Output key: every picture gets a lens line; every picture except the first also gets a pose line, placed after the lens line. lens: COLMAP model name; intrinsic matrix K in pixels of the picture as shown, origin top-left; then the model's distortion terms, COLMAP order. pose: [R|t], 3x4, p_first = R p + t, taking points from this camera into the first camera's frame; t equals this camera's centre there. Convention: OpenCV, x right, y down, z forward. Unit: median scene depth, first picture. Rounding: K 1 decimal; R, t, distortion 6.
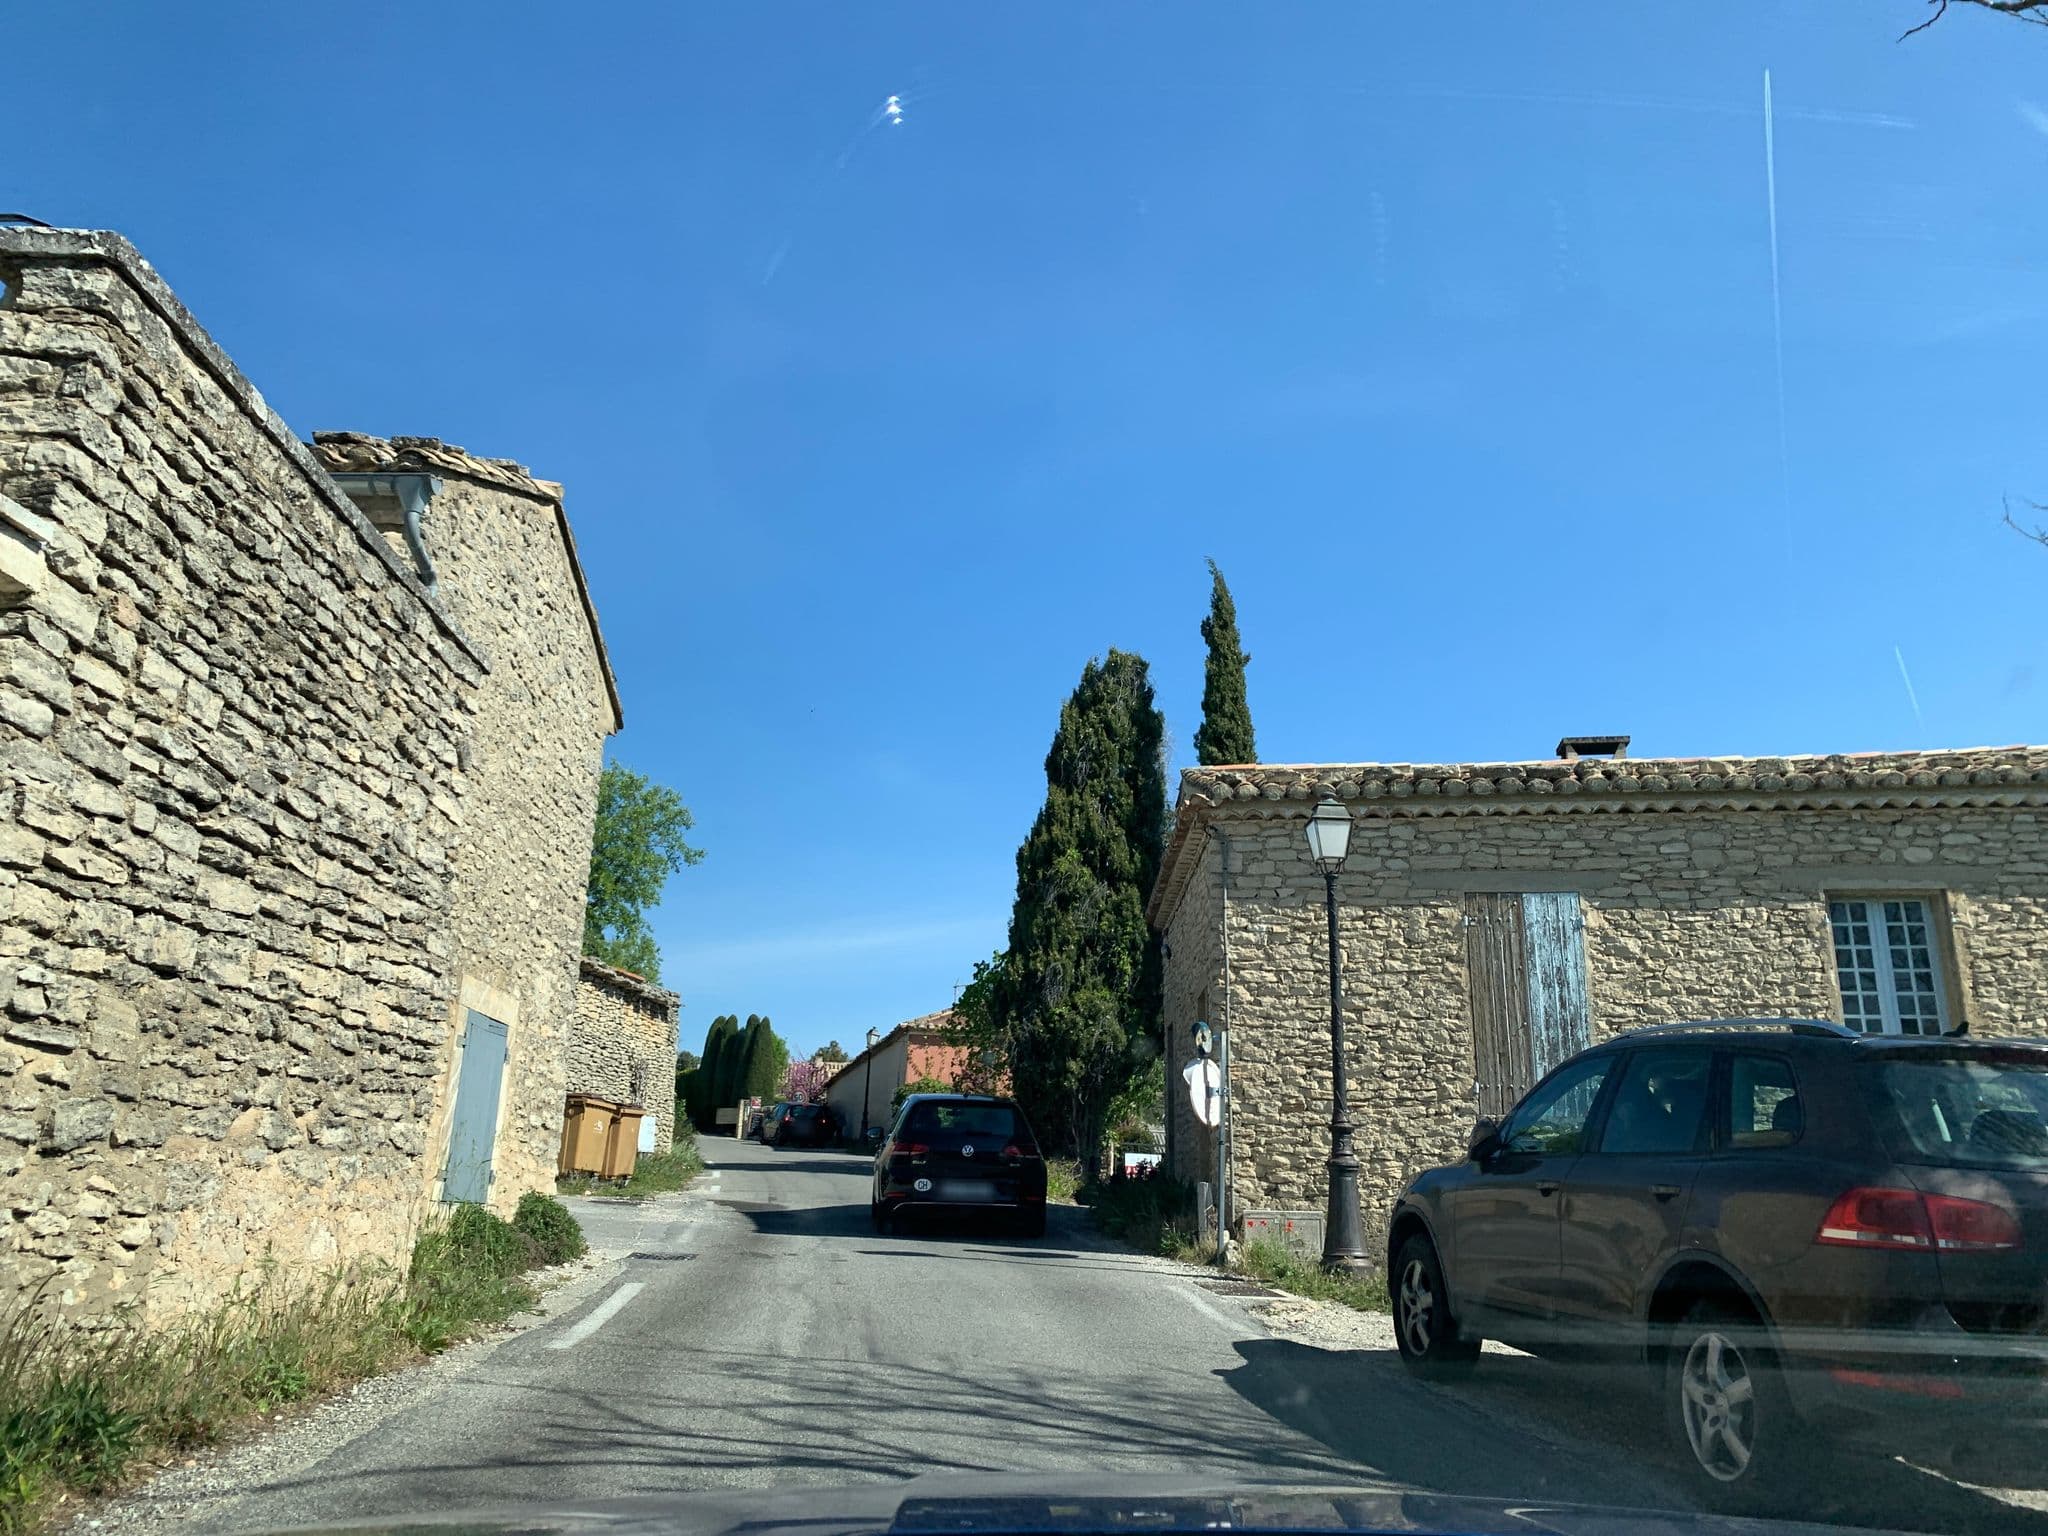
lens RADIAL K [[1467.3, 0, 1024.0], [0, 1467.3, 768.0], [0, 0, 1]] dist [0.004341, 0.000002]
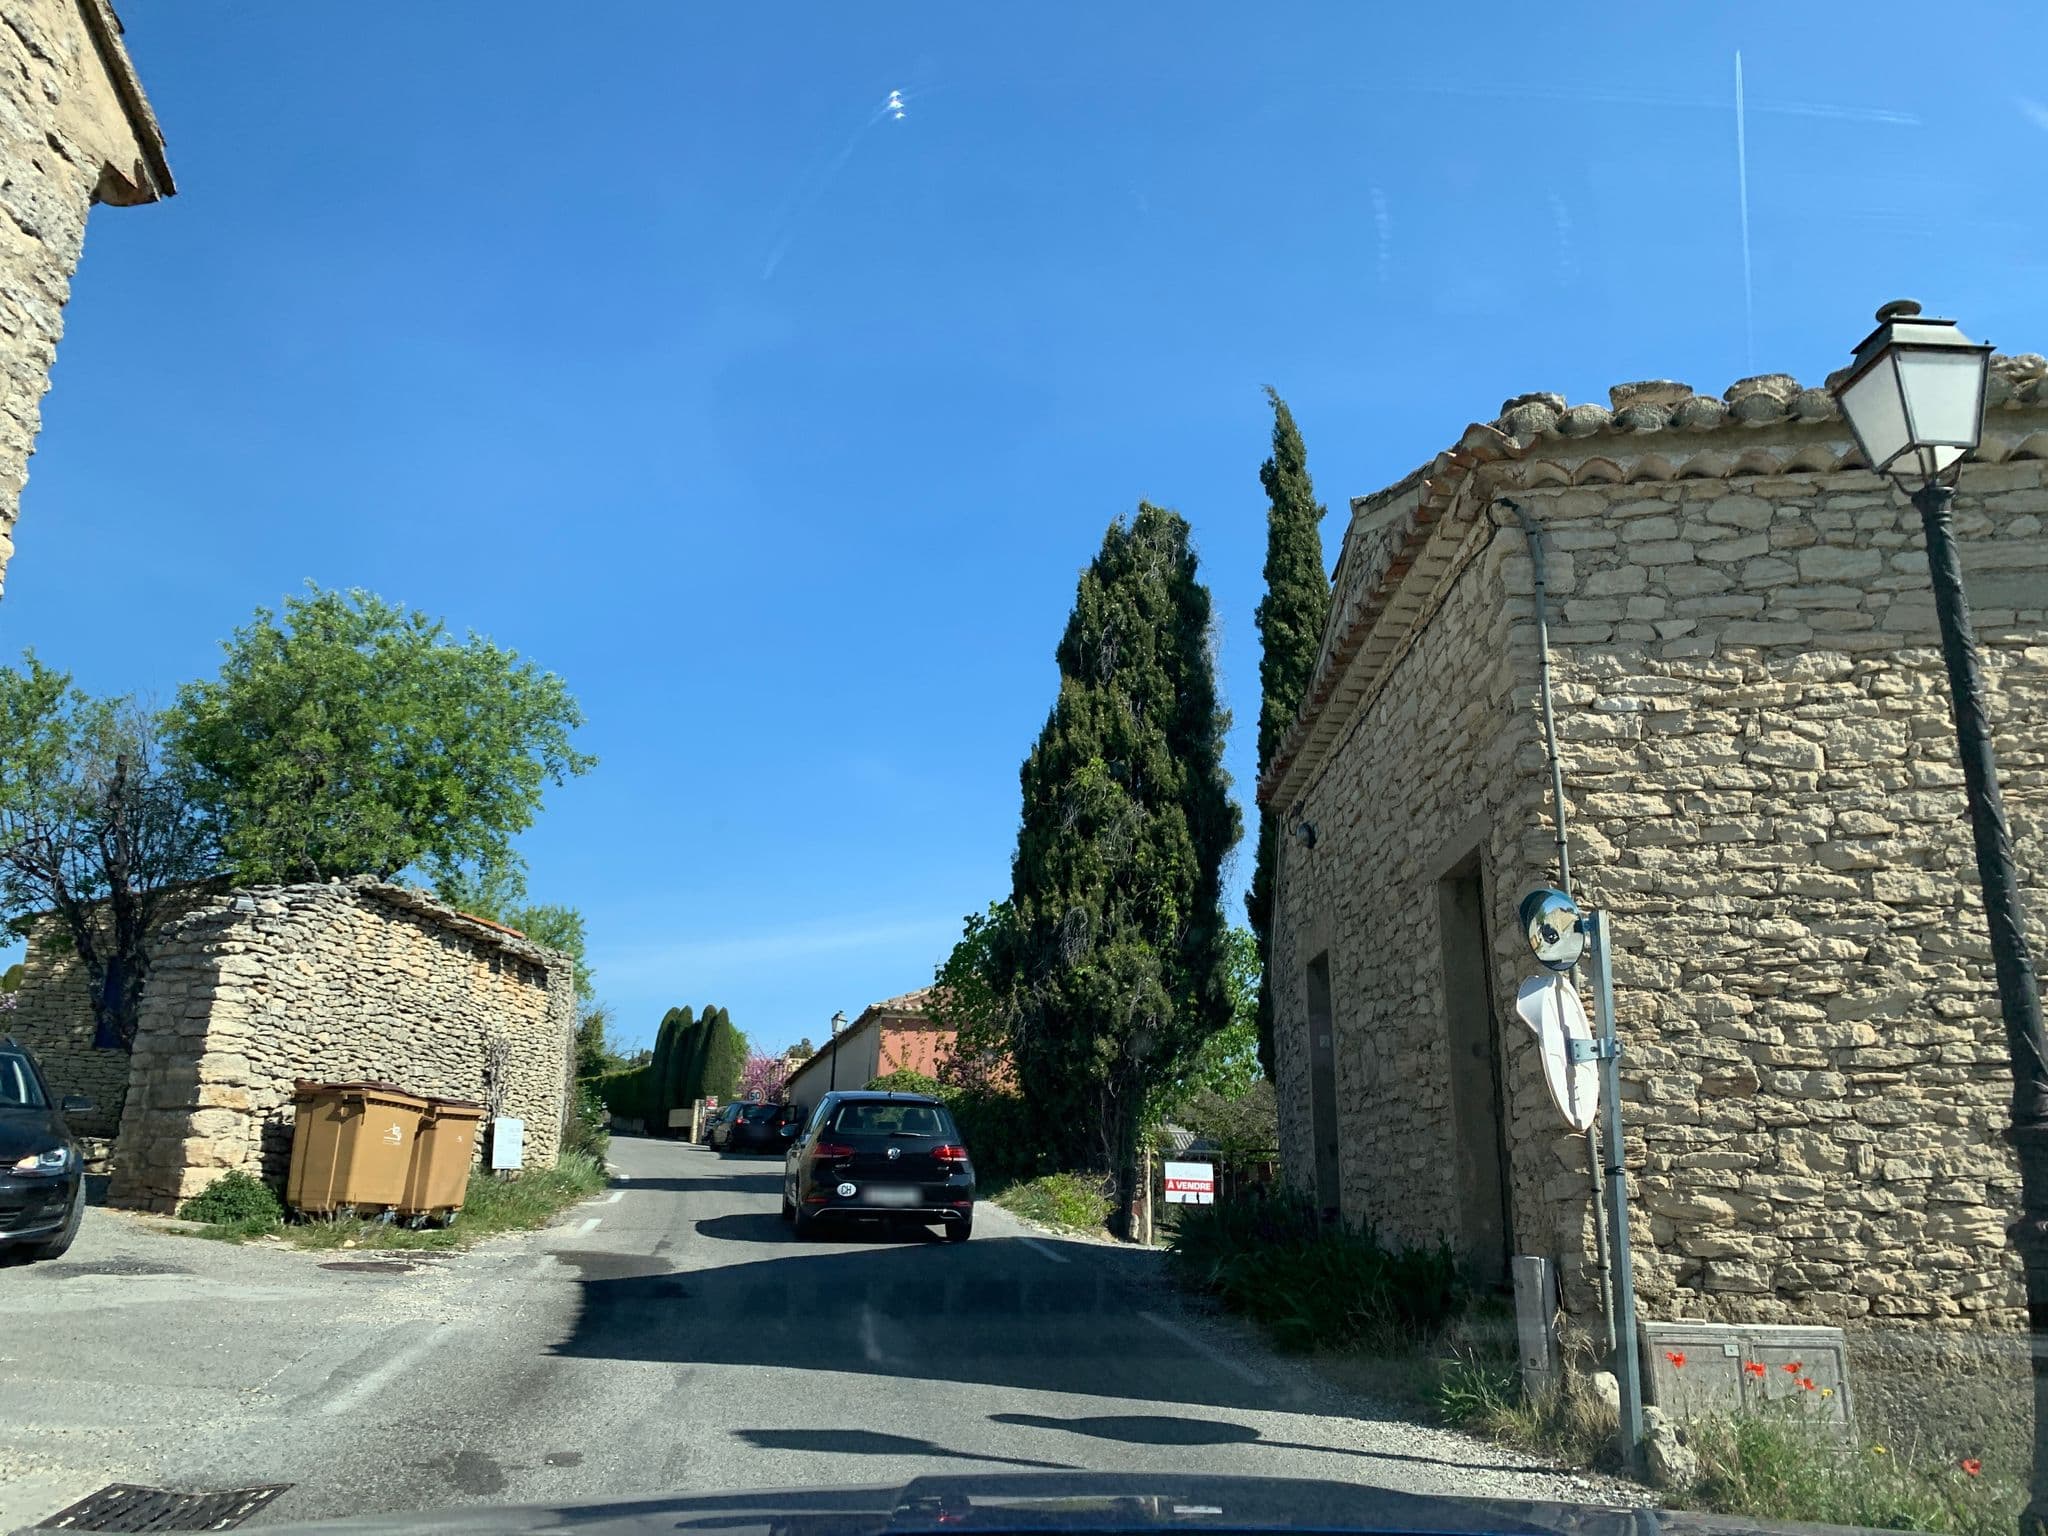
lens RADIAL K [[1432.5, 0, 1024.0], [0, 1432.5, 768.0], [0, 0, 1]] dist [-0.008056, 0.000976]
pose [[0.999790, -0.004045, 0.020066, -0.019449], [0.004146, 0.999979, -0.005002, 0.065835], [-0.020045, 0.005084, 0.999786, 0.276115]]
